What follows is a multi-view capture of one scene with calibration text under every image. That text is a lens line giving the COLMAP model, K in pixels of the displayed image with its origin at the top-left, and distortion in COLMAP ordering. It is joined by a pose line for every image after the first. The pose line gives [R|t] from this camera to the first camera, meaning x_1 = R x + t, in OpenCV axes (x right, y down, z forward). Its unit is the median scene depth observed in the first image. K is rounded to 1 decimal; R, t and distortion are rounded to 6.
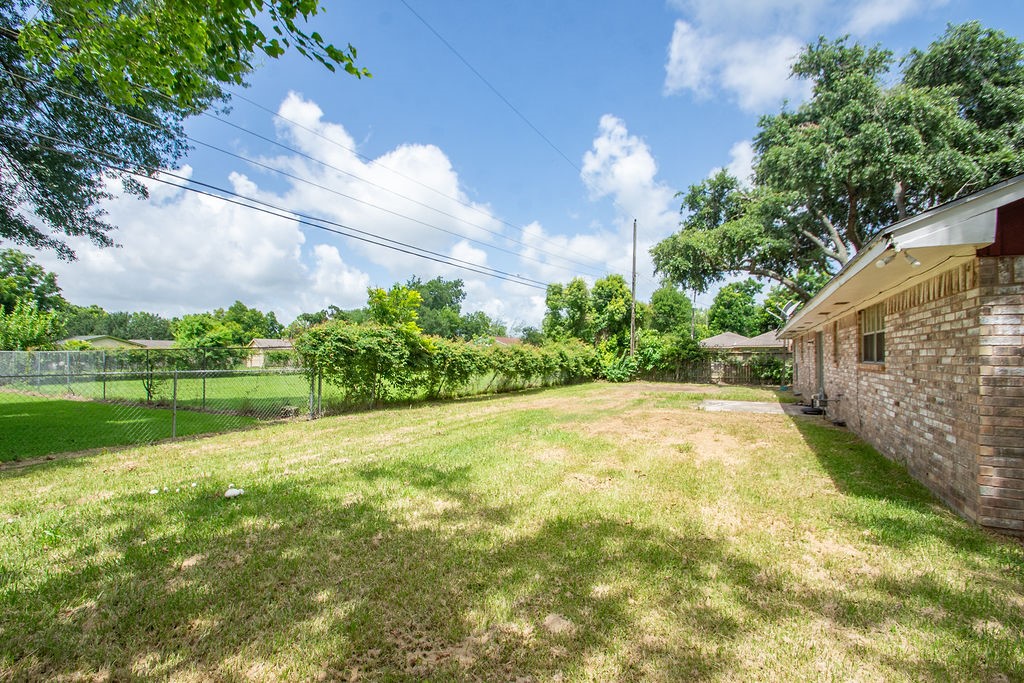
lens RADIAL K [[468.1, 0, 511.0], [0, 468.1, 352.5], [0, 0, 1]] dist [-0.001042, 0.000042]
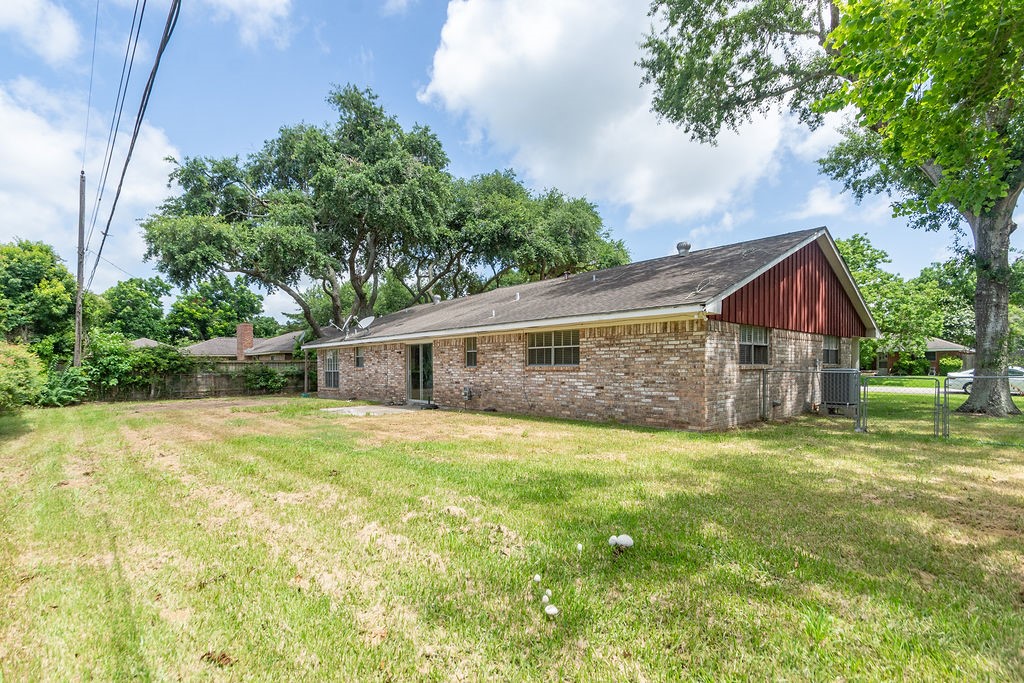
lens RADIAL K [[489.0, 0, 516.5], [0, 489.0, 359.0], [0, 0, 1]] dist [0.000789, 0.000131]
pose [[0.297777, 0.006452, 0.954614, -0.247049], [0.004061, 0.999960, -0.008026, 0.003815], [-0.954627, 0.006267, 0.297739, 0.169220]]
